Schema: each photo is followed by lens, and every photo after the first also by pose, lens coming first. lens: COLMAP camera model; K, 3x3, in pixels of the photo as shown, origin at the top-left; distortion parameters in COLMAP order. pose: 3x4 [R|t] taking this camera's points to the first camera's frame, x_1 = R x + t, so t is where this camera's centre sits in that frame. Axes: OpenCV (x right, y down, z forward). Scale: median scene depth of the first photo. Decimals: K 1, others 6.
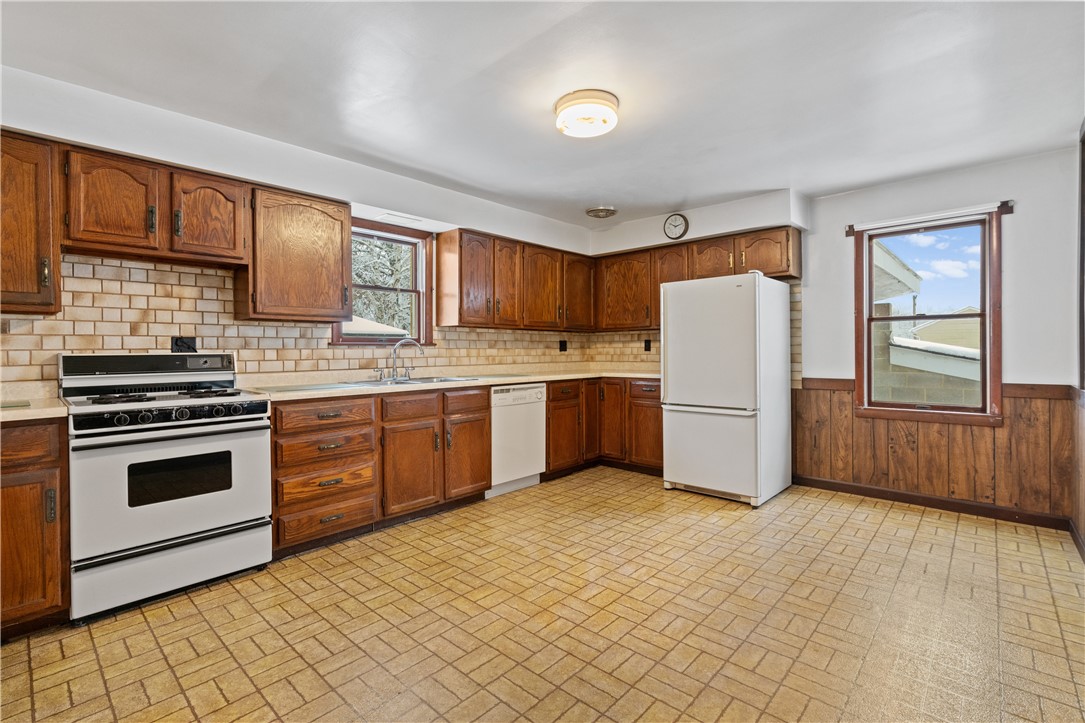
lens RADIAL K [[489.4, 0, 541.7], [0, 489.4, 349.3], [0, 0, 1]] dist [-0.010333, 0.000233]
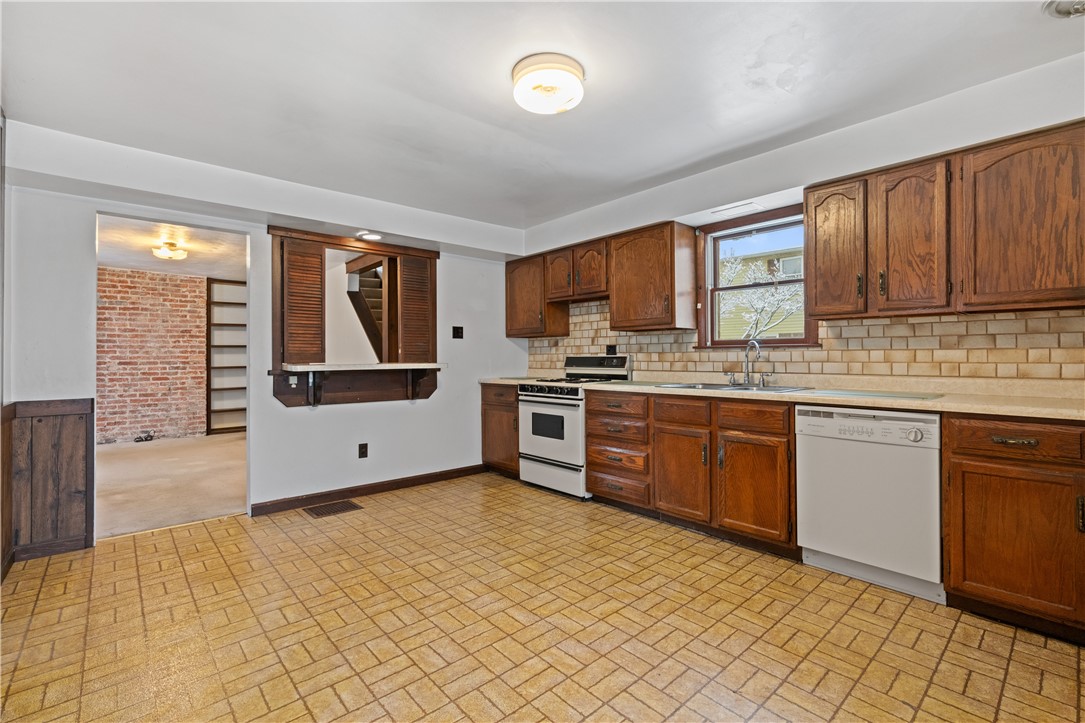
lens RADIAL K [[487.9, 0, 544.3], [0, 487.9, 354.9], [0, 0, 1]] dist [-0.004583, -0.000112]
pose [[-0.095387, 0.004298, -0.995431, 0.814382], [0.008796, 0.999955, 0.003474, -0.001565], [0.995401, -0.008424, -0.095421, 0.910956]]
